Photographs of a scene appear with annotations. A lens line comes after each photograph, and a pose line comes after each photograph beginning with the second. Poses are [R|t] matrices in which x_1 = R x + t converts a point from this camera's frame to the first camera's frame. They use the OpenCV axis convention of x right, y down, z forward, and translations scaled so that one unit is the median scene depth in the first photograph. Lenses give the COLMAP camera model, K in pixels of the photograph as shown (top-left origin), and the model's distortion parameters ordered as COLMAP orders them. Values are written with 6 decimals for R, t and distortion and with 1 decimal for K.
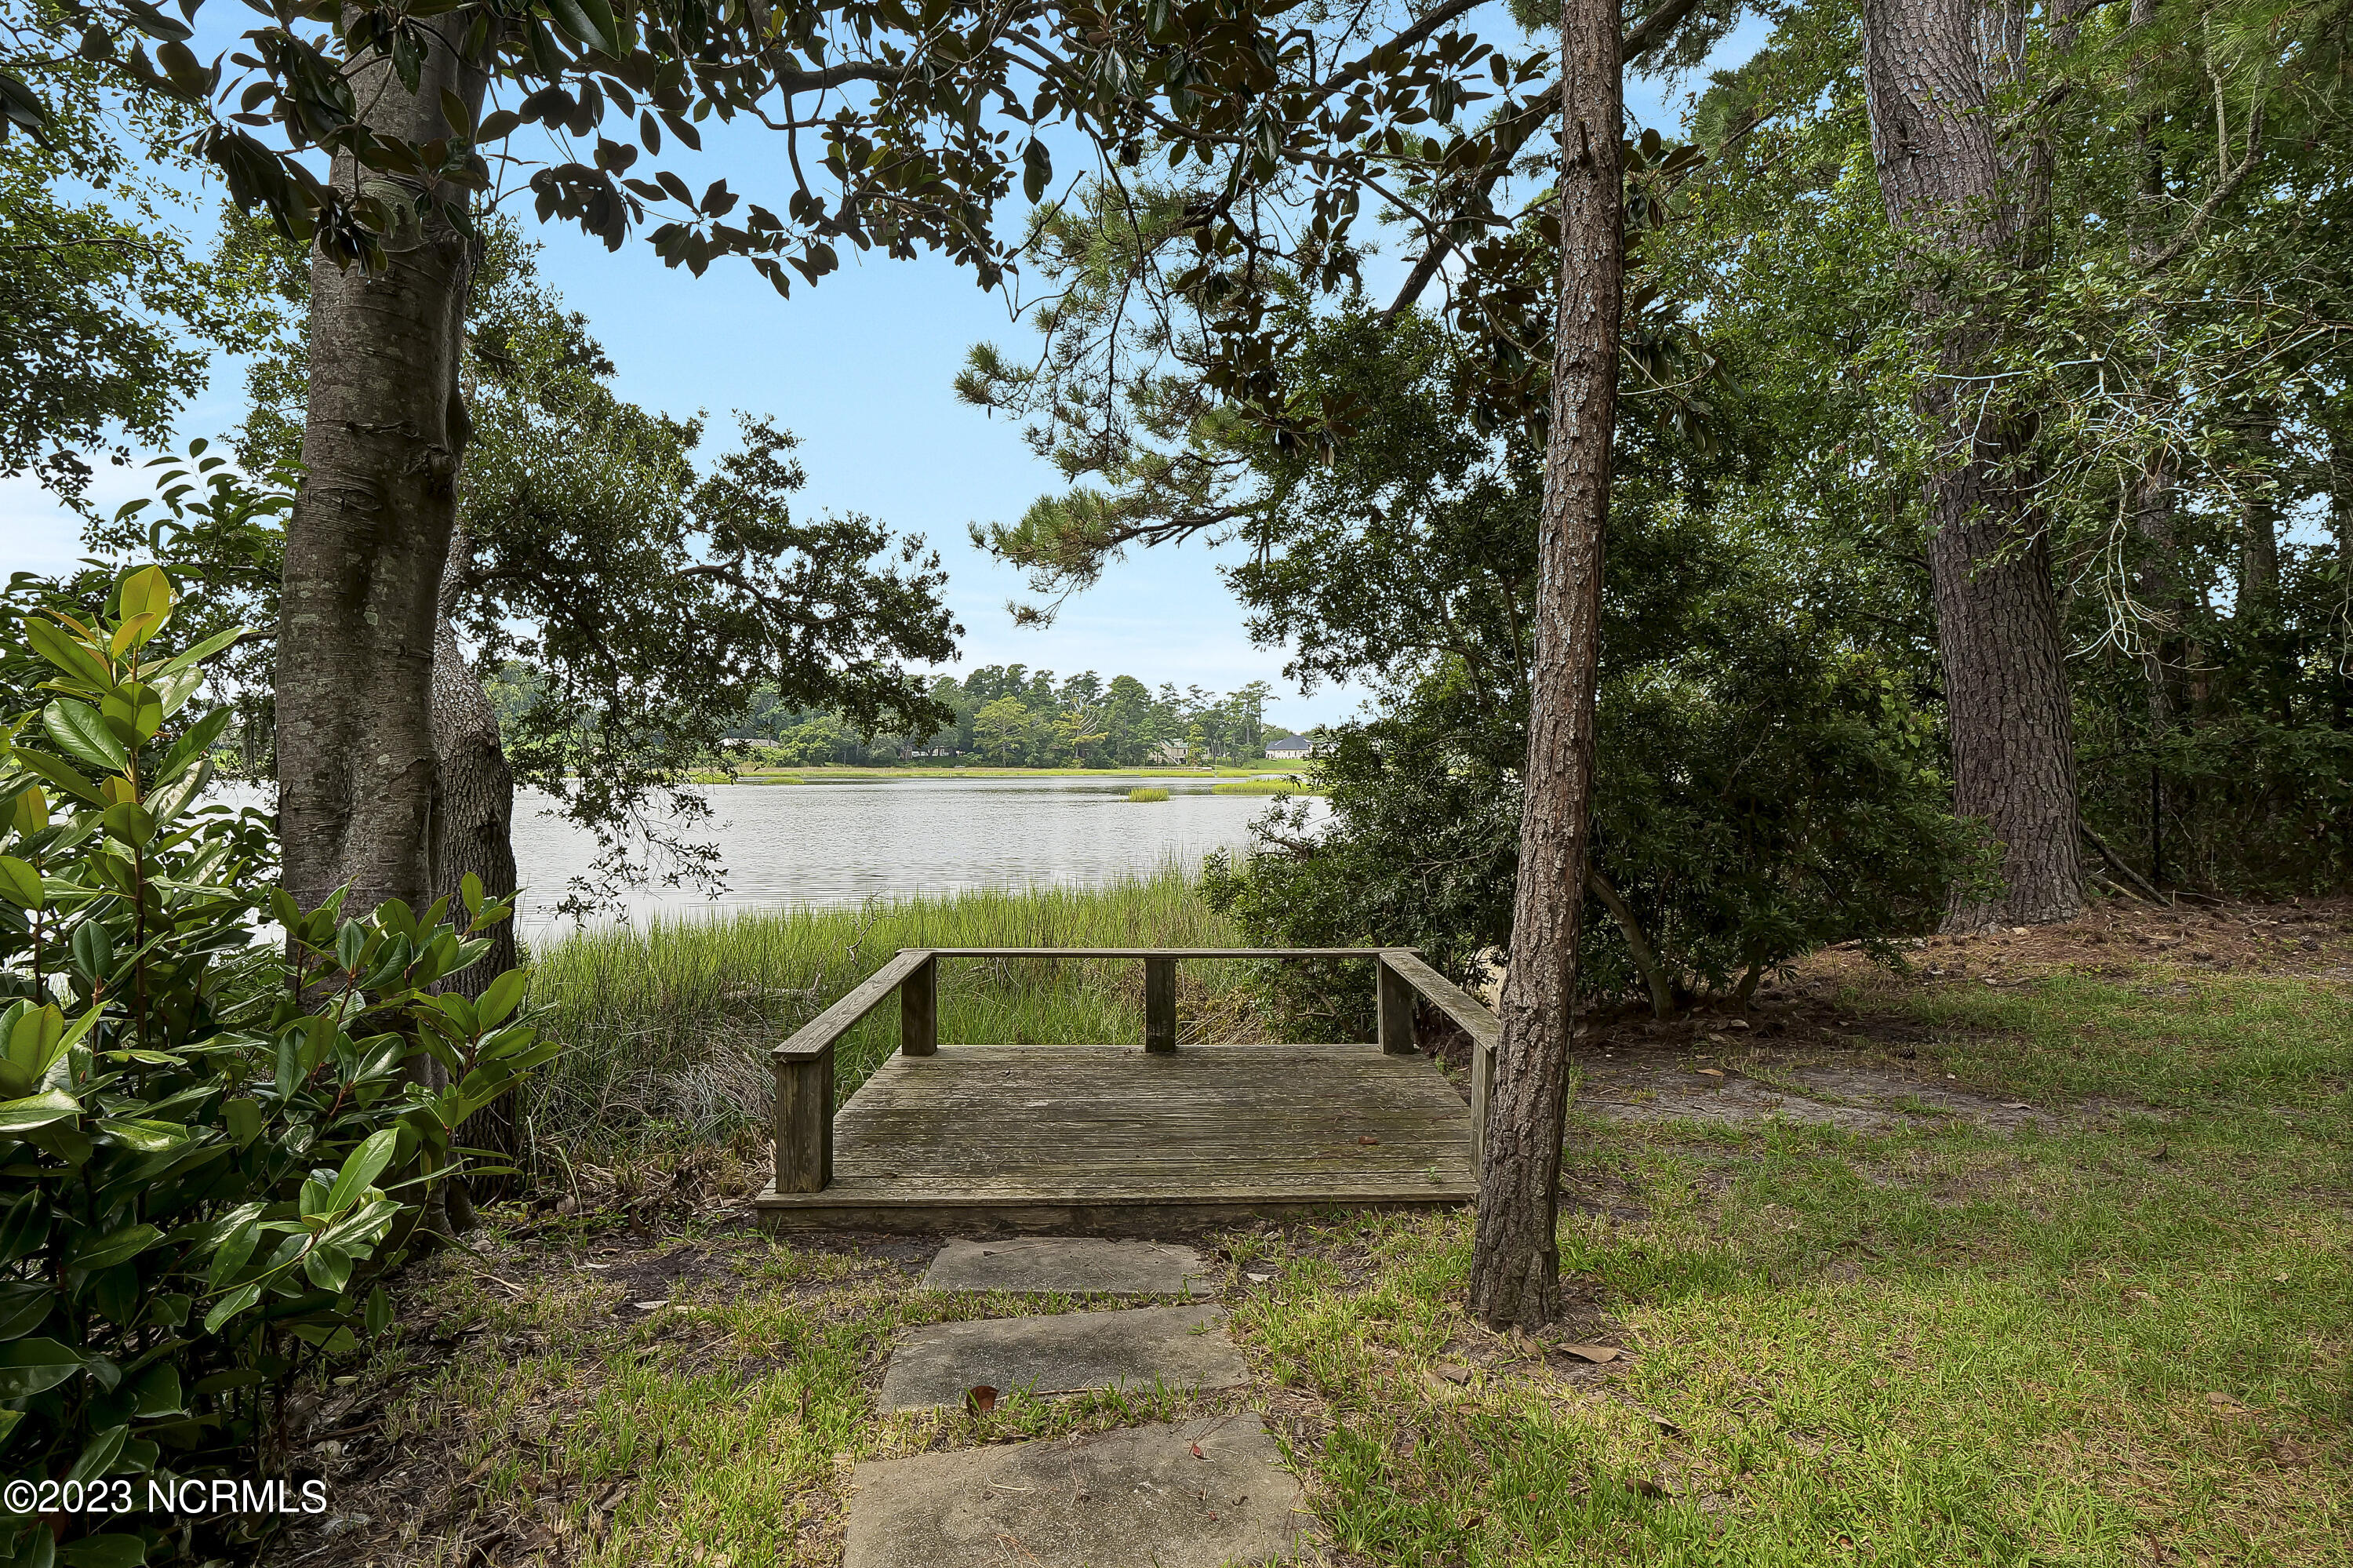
lens RADIAL K [[1047.0, 0, 1180.4], [0, 1047.0, 777.7], [0, 0, 1]] dist [-0.011268, -0.000419]
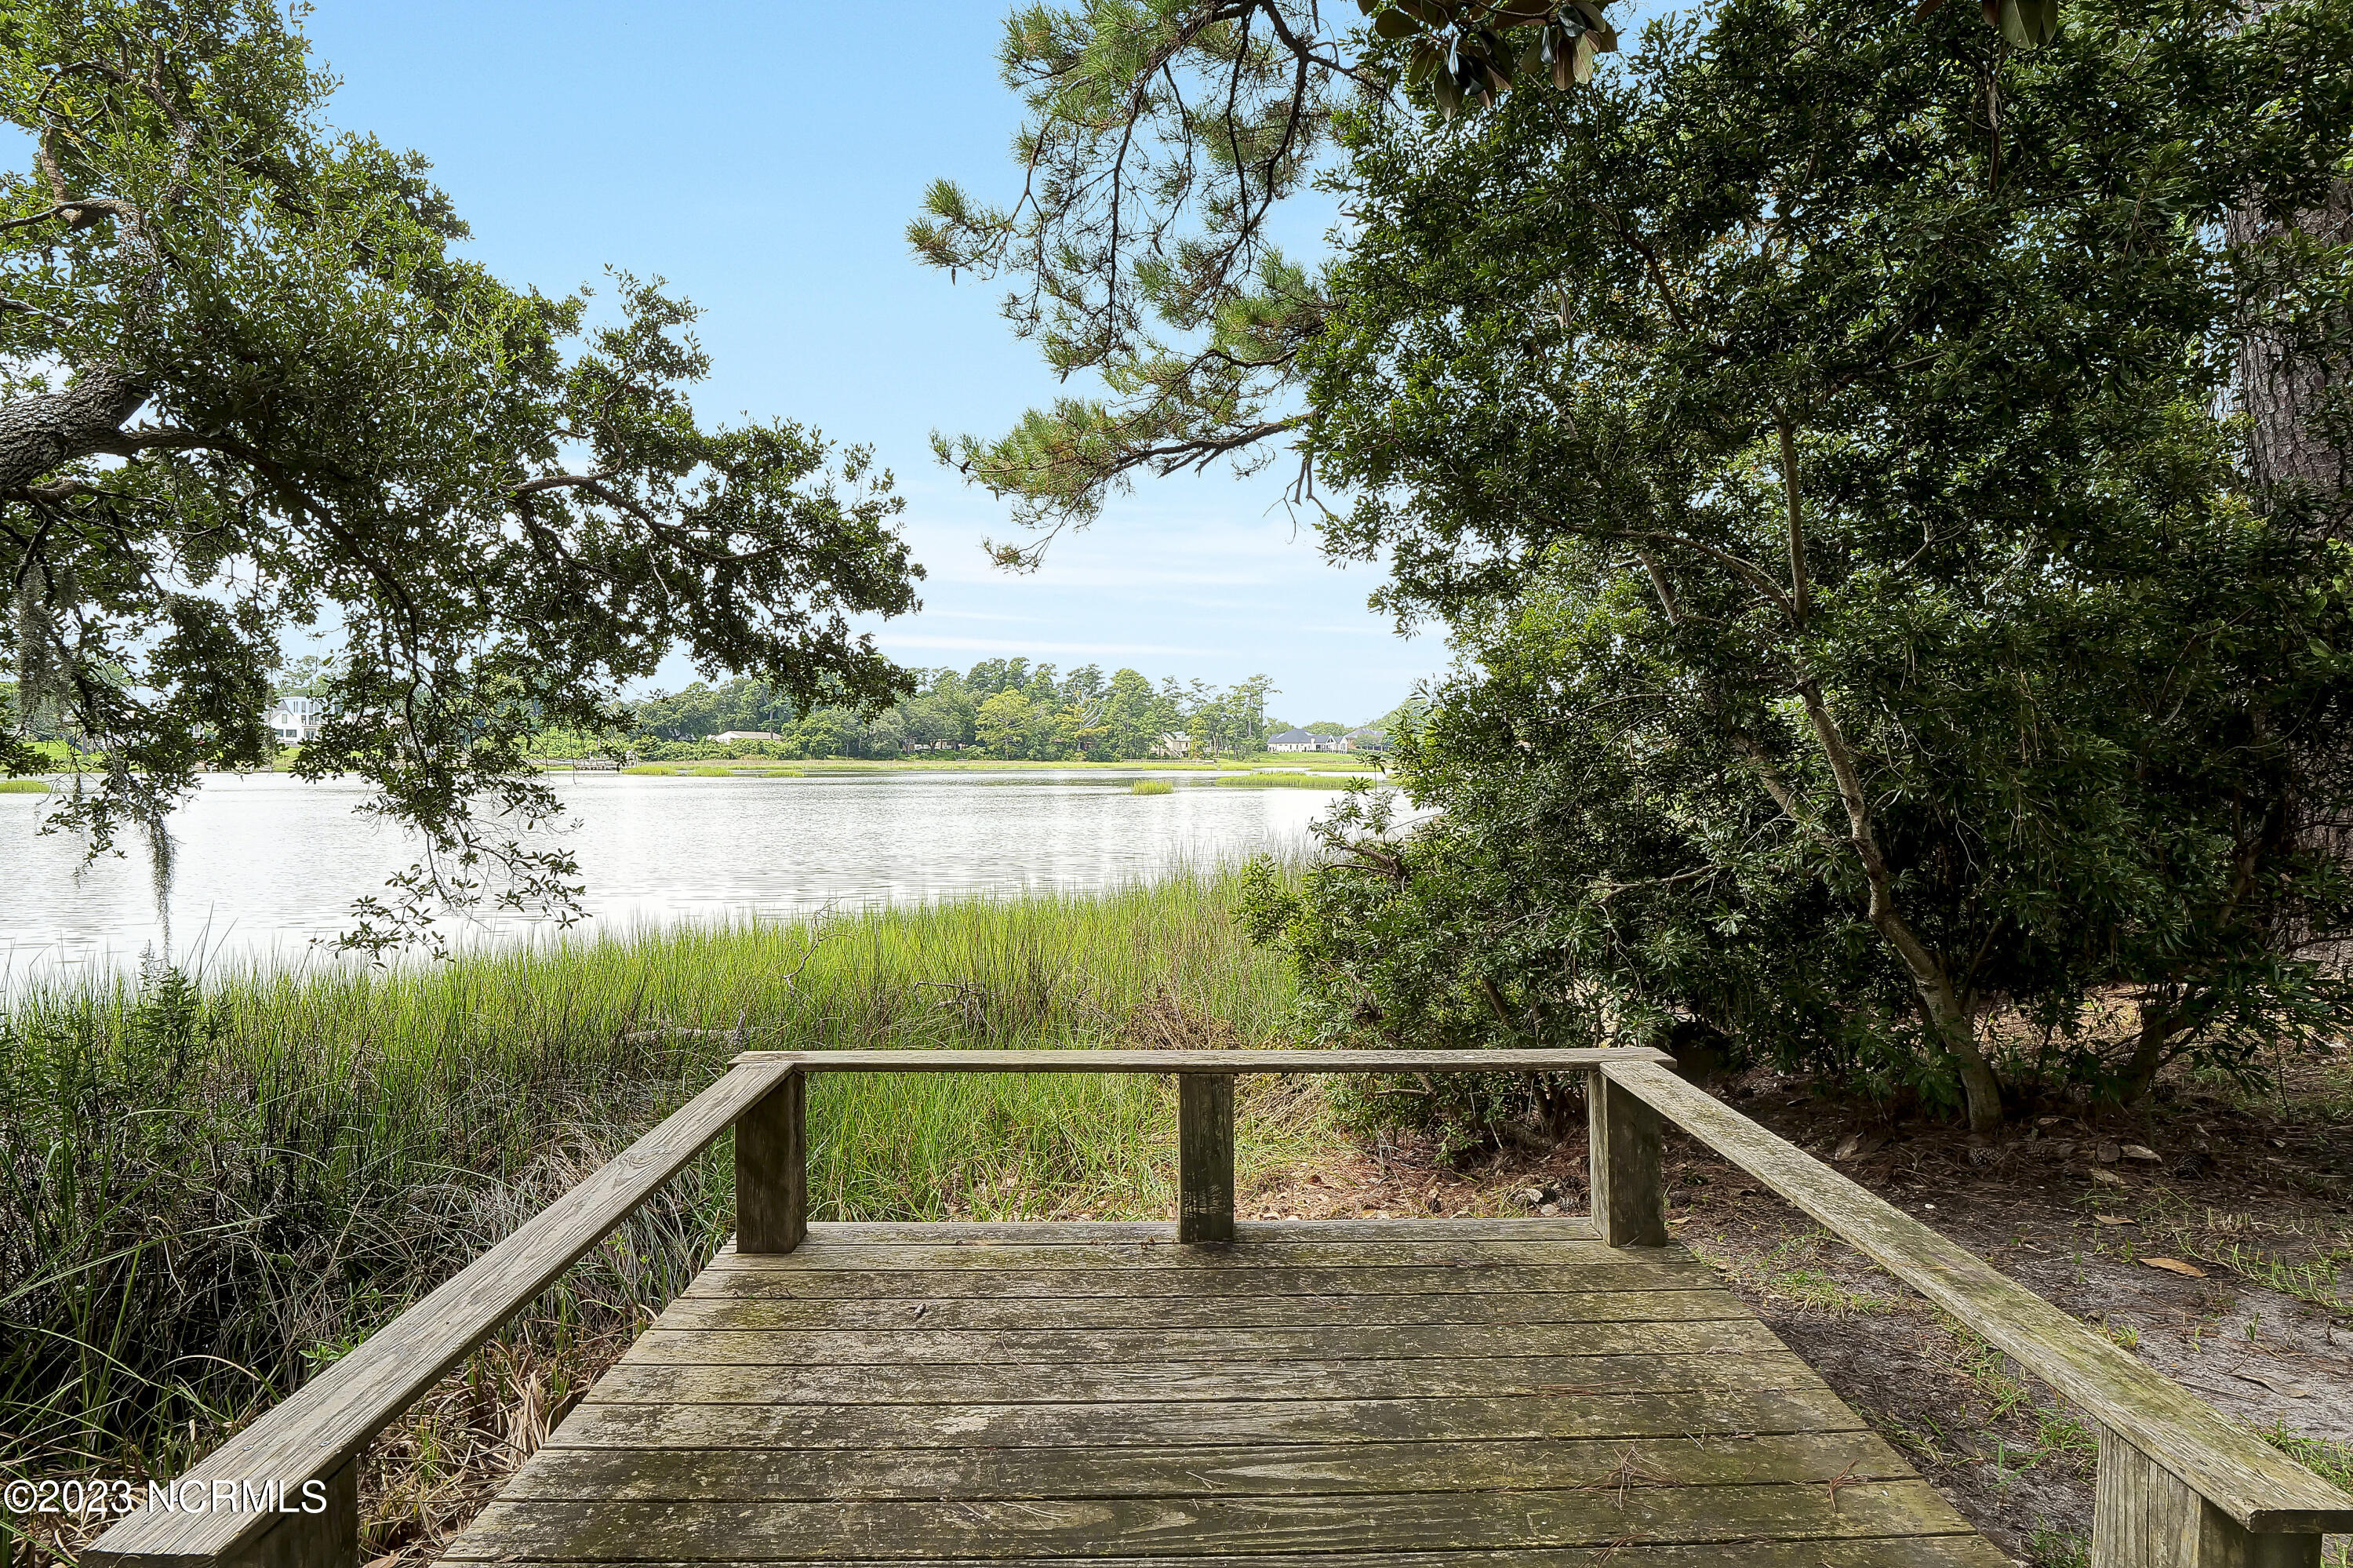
lens RADIAL K [[1047.0, 0, 1173.1], [0, 1047.0, 786.2], [0, 0, 1]] dist [-0.011268, -0.000419]
pose [[0.999954, 0.000097, -0.009579, -0.016557], [0.000041, 0.999896, 0.014405, 0.006593], [0.009579, -0.014404, 0.999850, 0.234195]]
